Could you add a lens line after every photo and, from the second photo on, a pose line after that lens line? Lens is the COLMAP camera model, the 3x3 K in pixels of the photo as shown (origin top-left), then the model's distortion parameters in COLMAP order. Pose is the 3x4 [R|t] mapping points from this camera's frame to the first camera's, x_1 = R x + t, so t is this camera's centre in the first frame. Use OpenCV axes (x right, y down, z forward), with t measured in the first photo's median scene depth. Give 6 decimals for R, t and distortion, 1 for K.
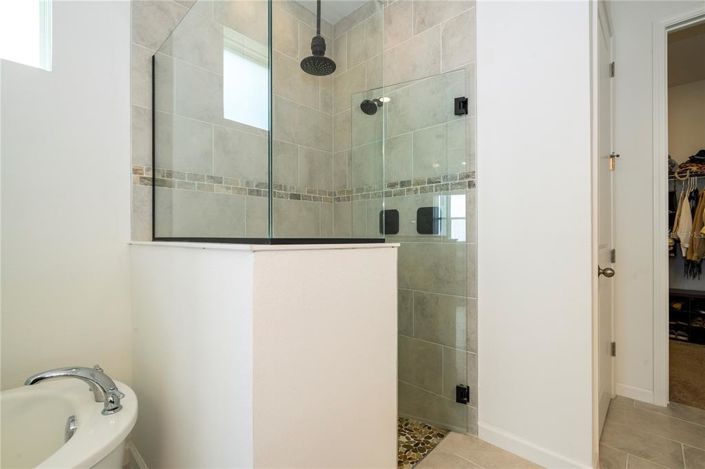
lens RADIAL K [[321.0, 0, 352.6], [0, 321.0, 240.8], [0, 0, 1]] dist [0.000822, 0.000205]
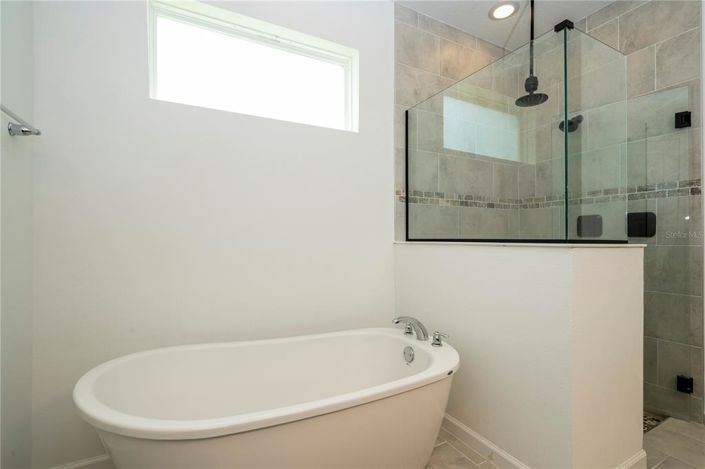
lens RADIAL K [[321.0, 0, 352.6], [0, 321.0, 240.8], [0, 0, 1]] dist [0.000822, 0.000205]
pose [[0.945602, 0.006728, -0.325255, -0.343625], [-0.009487, 0.999931, -0.006896, 0.009191], [0.325186, 0.009607, 0.945601, -0.370244]]
